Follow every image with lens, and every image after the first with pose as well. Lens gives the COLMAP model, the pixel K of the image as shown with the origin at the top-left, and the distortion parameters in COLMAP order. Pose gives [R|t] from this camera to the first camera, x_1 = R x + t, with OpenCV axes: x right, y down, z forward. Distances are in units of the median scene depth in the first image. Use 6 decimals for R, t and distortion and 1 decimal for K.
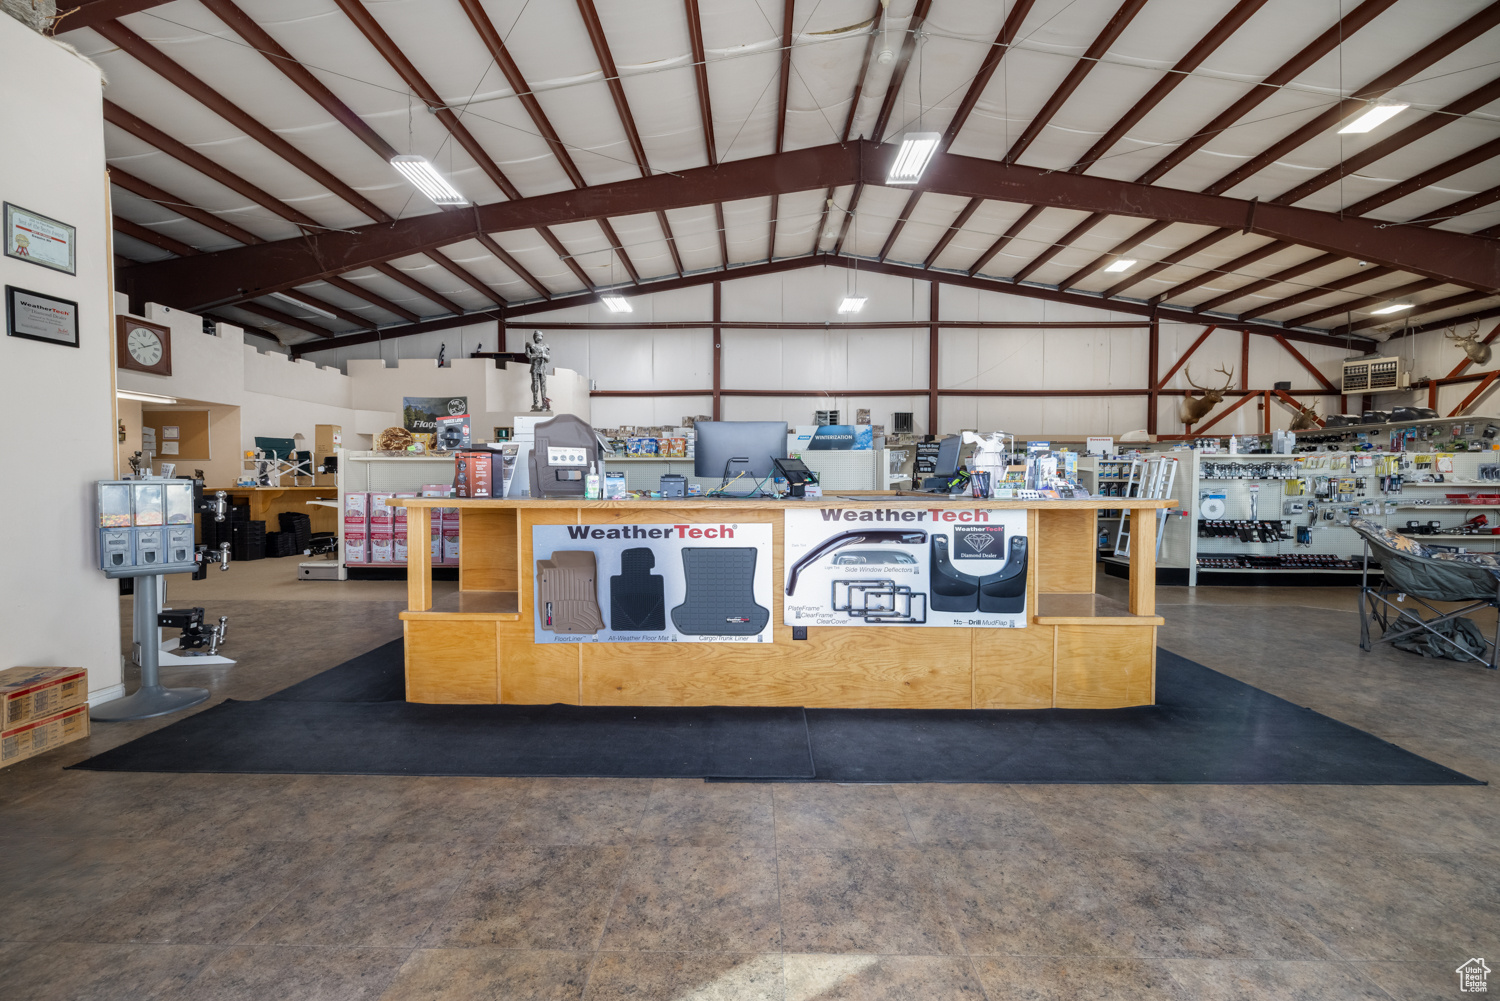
lens RADIAL K [[632.9, 0, 751.3], [0, 632.9, 496.3], [0, 0, 1]] dist [-0.000196, 0.000201]
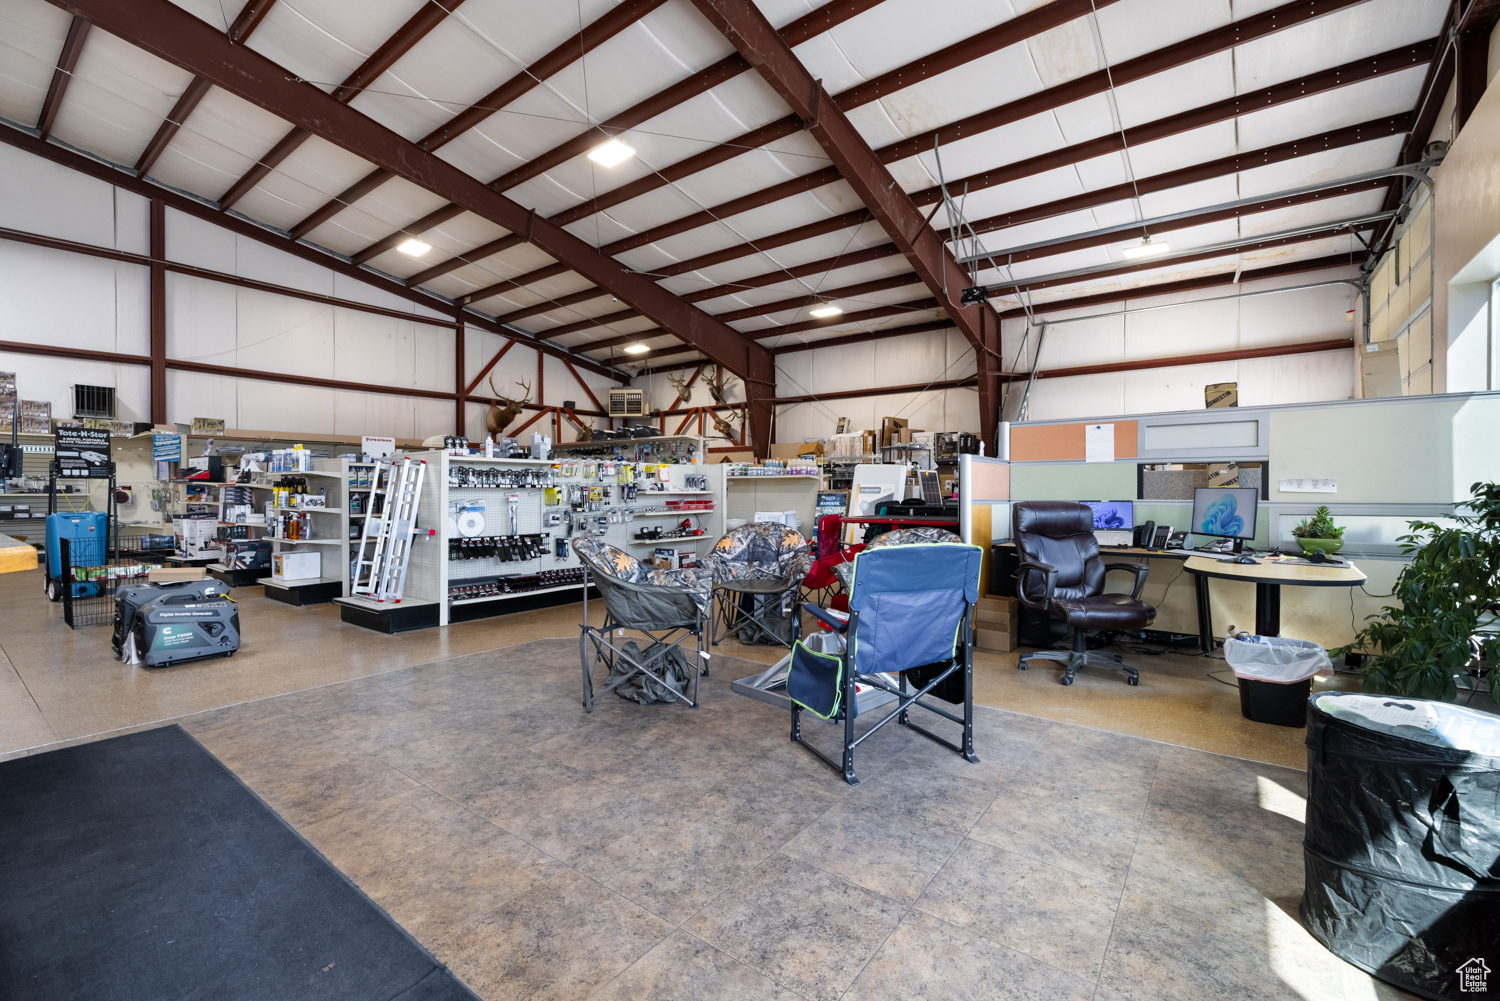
lens RADIAL K [[658.1, 0, 722.2], [0, 658.1, 497.7], [0, 0, 1]] dist [-0.000054, 0.000033]
pose [[0.616933, -0.012780, 0.786912, 0.167734], [0.024240, 0.999702, -0.002768, -0.002697], [-0.786642, 0.020782, 0.617060, 0.140501]]
